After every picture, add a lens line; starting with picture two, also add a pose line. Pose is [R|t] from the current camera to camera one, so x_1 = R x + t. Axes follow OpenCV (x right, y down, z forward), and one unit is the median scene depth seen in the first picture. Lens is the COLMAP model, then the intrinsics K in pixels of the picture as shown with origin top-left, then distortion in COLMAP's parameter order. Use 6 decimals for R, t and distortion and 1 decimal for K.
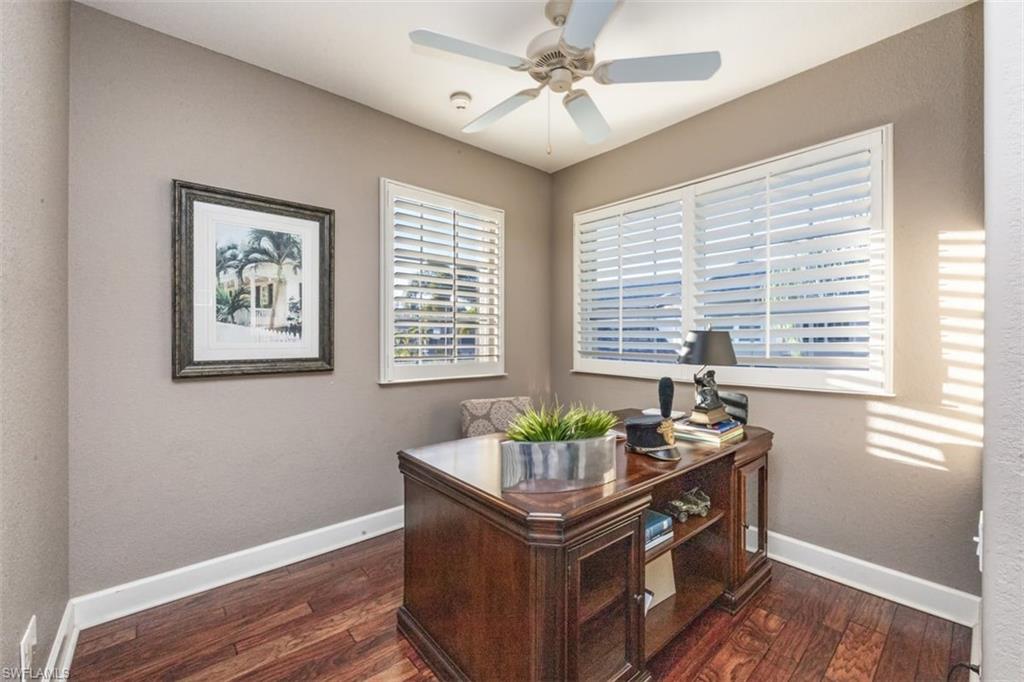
lens RADIAL K [[412.8, 0, 505.6], [0, 412.8, 337.3], [0, 0, 1]] dist [-0.002555, -0.000283]
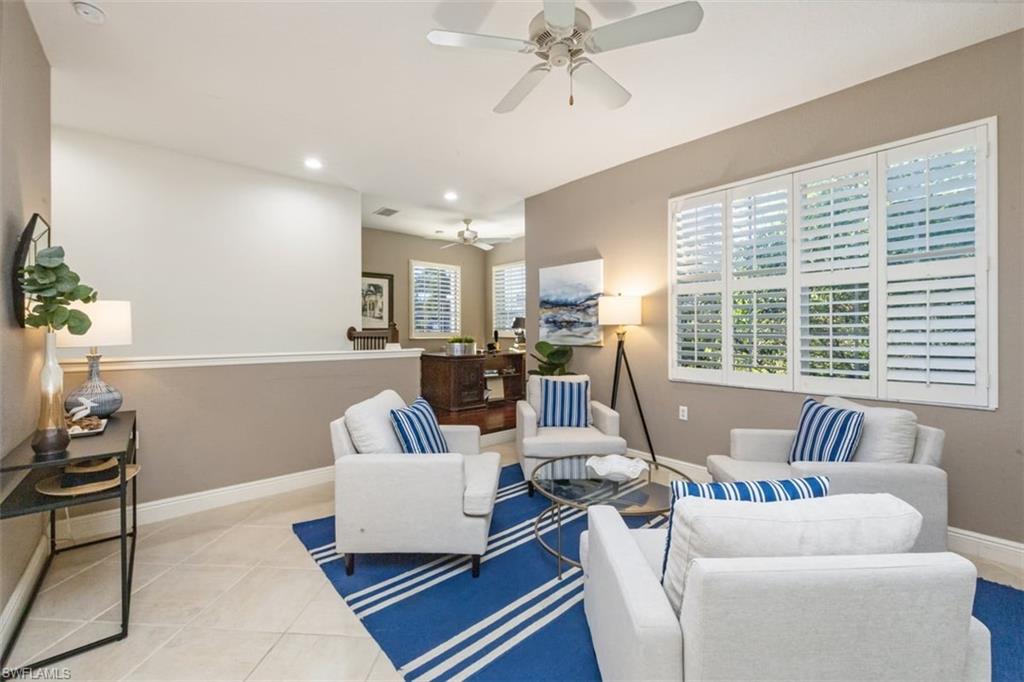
lens RADIAL K [[407.8, 0, 510.4], [0, 407.8, 331.5], [0, 0, 1]] dist [-0.003175, -0.000245]
pose [[0.999879, -0.005957, 0.014389, 0.320928], [0.005908, 0.999977, 0.003386, 0.066069], [-0.014409, -0.003301, 0.999891, -1.726218]]
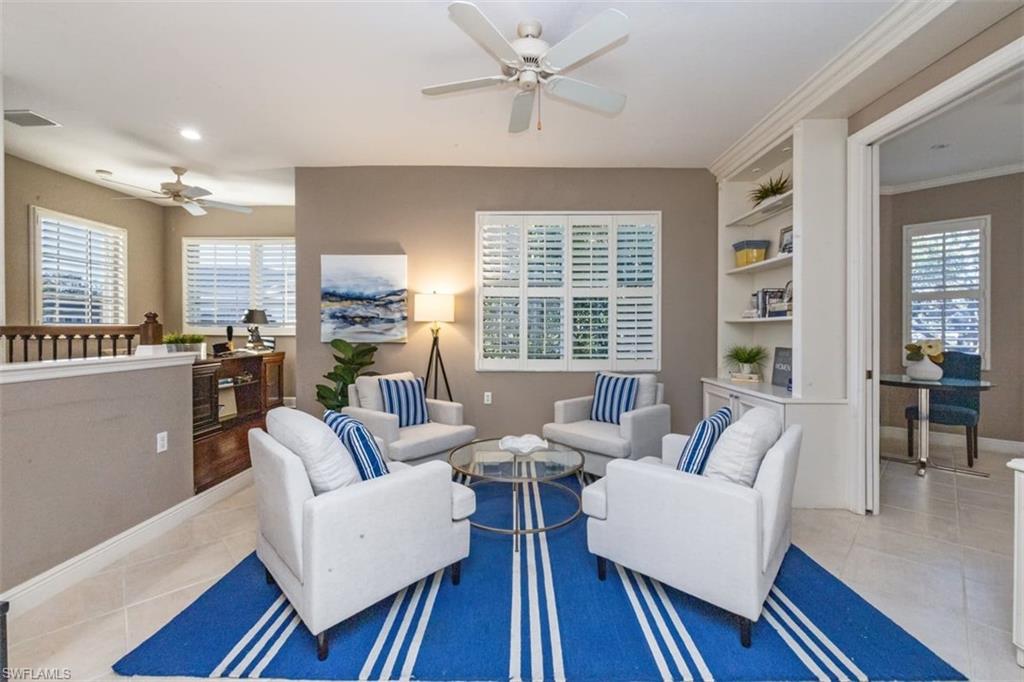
lens RADIAL K [[419.5, 0, 512.8], [0, 419.5, 331.0], [0, 0, 1]] dist [-0.005935, -0.000359]
pose [[0.659167, -0.008513, 0.751948, -0.305792], [-0.001489, 0.999919, 0.012626, 0.064105], [-0.751995, -0.009442, 0.659101, -1.500028]]
